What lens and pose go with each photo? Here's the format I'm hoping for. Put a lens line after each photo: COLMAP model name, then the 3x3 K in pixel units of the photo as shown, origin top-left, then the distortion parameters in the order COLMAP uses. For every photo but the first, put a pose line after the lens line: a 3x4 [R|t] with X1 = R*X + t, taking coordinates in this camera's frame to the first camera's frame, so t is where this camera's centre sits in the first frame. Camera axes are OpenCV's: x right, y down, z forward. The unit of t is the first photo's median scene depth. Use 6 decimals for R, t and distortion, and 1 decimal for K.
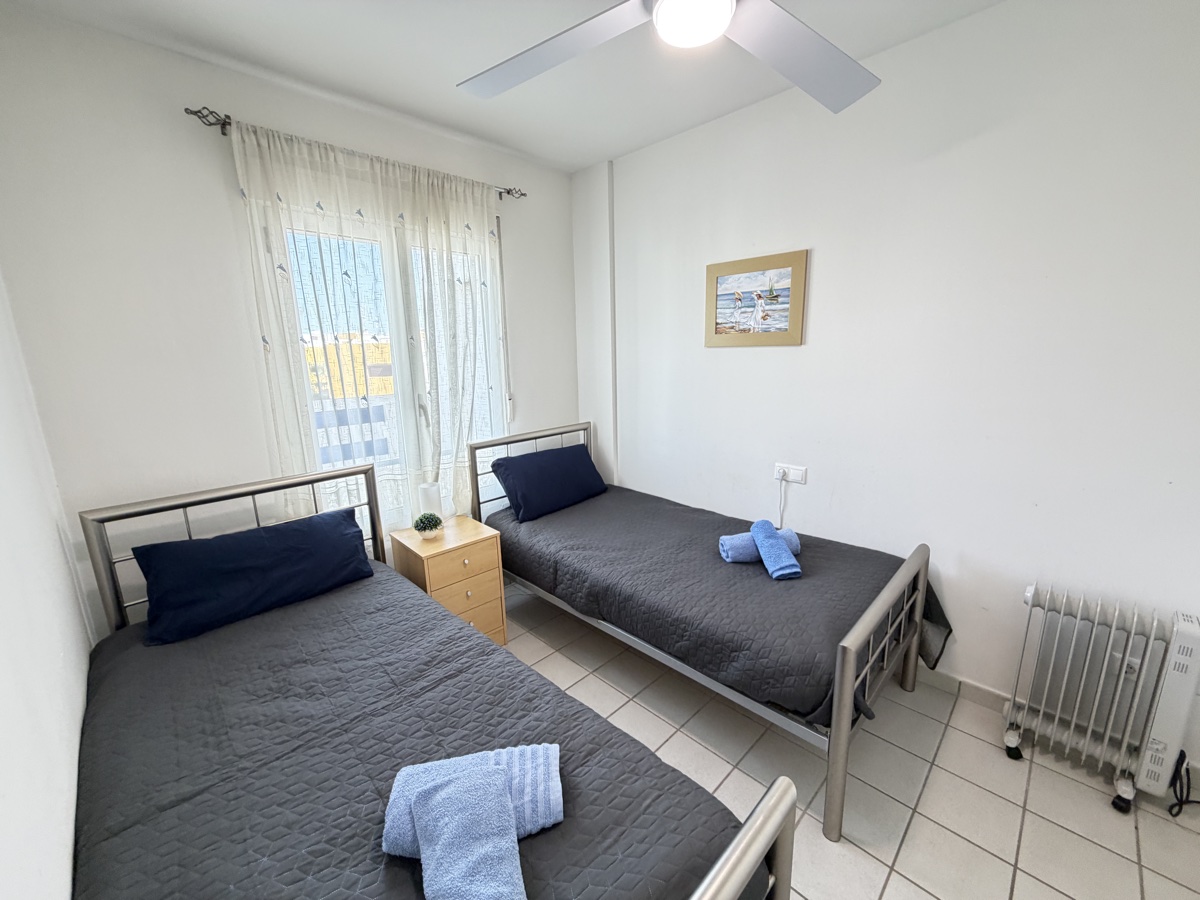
lens RADIAL K [[477.6, 0, 597.6], [0, 477.6, 451.6], [0, 0, 1]] dist [0.000971, -0.000367]
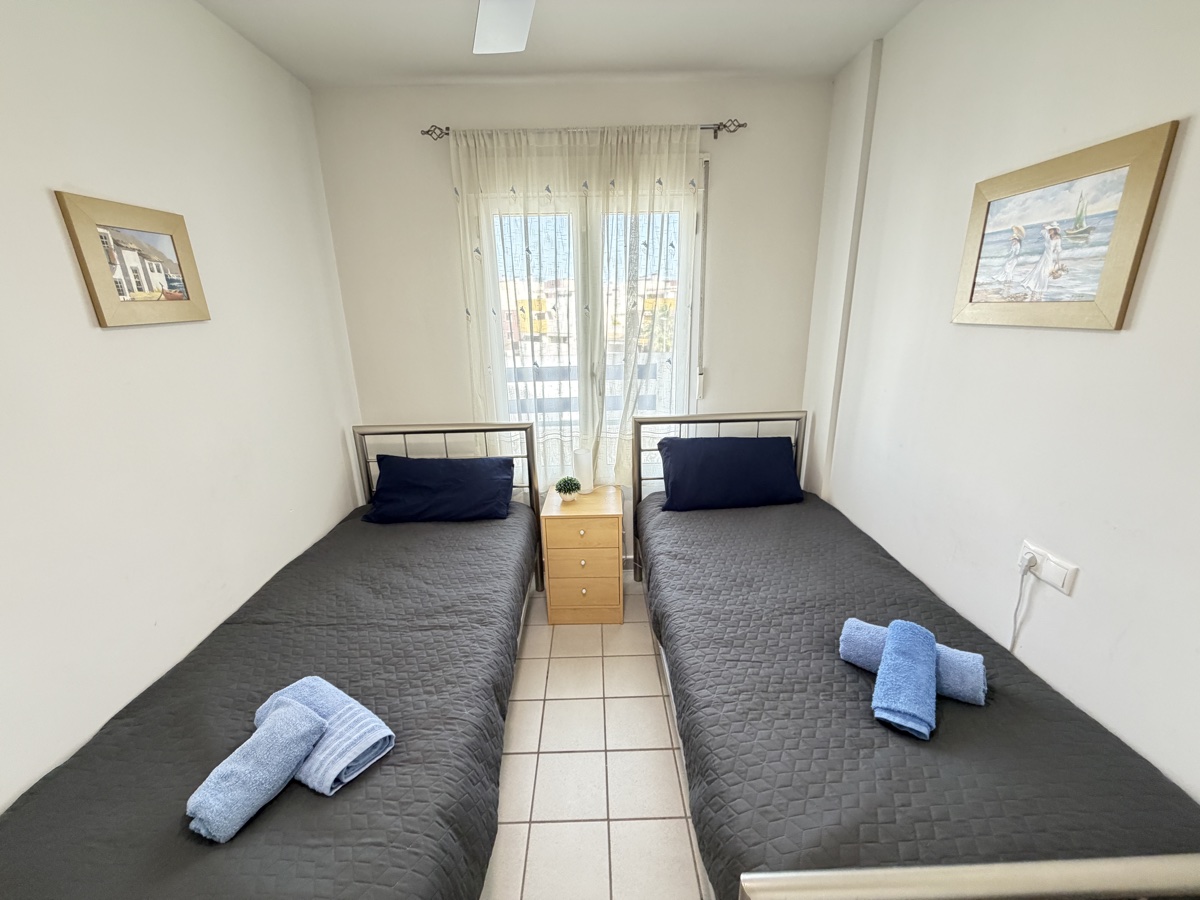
lens RADIAL K [[477.6, 0, 597.6], [0, 477.6, 451.6], [0, 0, 1]] dist [0.000971, -0.000367]
pose [[0.722337, 0.206087, -0.660119, 0.374845], [-0.139201, 0.978355, 0.153118, -0.097061], [0.677386, -0.018714, 0.735390, 0.258903]]
